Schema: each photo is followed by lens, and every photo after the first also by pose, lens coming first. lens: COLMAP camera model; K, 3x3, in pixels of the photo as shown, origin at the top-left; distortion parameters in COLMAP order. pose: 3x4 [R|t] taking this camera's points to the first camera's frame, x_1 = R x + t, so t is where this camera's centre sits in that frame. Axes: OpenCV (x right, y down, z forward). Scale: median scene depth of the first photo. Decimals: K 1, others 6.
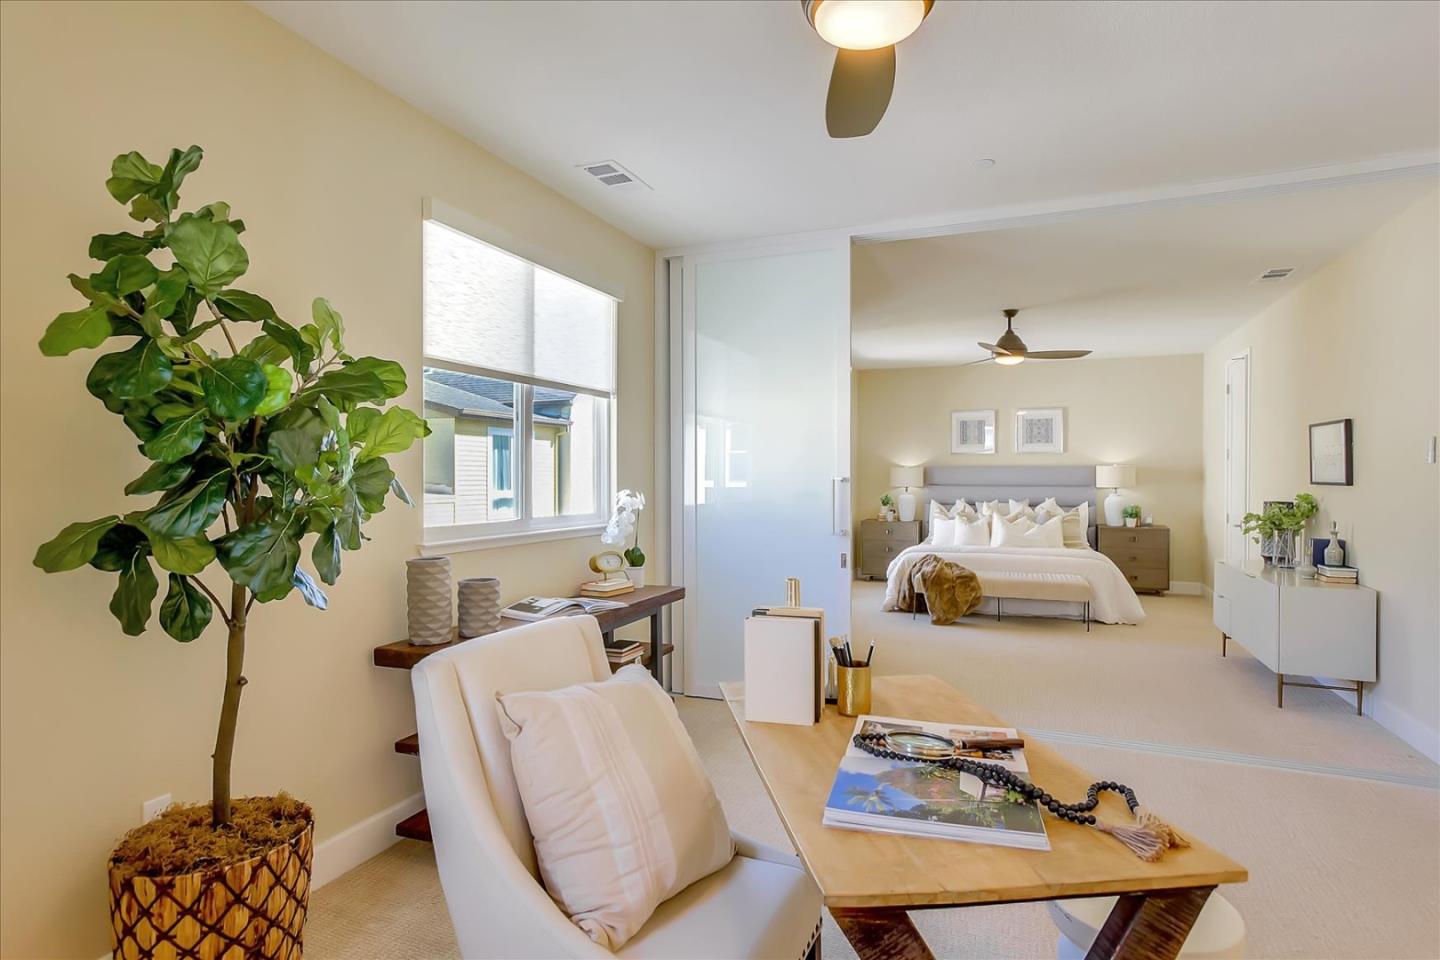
lens RADIAL K [[708.8, 0, 720.0], [0, 708.8, 480.0], [0, 0, 1]] dist [-0.058506, 0.037560]
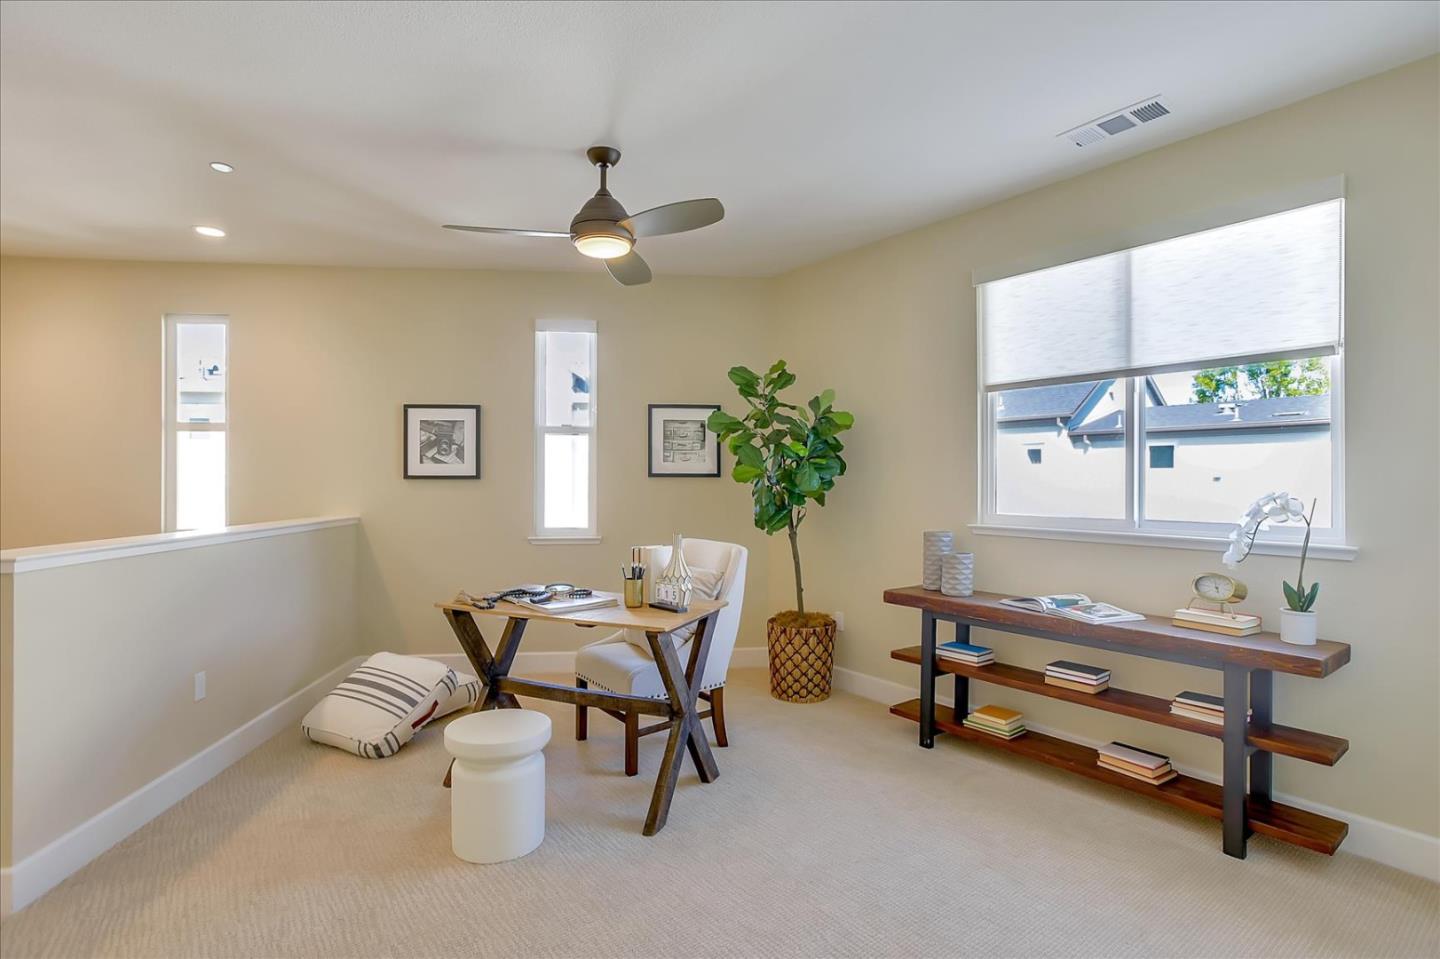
lens RADIAL K [[708.8, 0, 720.0], [0, 708.8, 479.5], [0, 0, 1]] dist [-0.058506, 0.037560]
pose [[-0.433928, 0.001931, -0.900945, 0.791710], [-0.001226, 0.999996, 0.002734, -0.001055], [0.900947, 0.002291, -0.433924, 0.900298]]
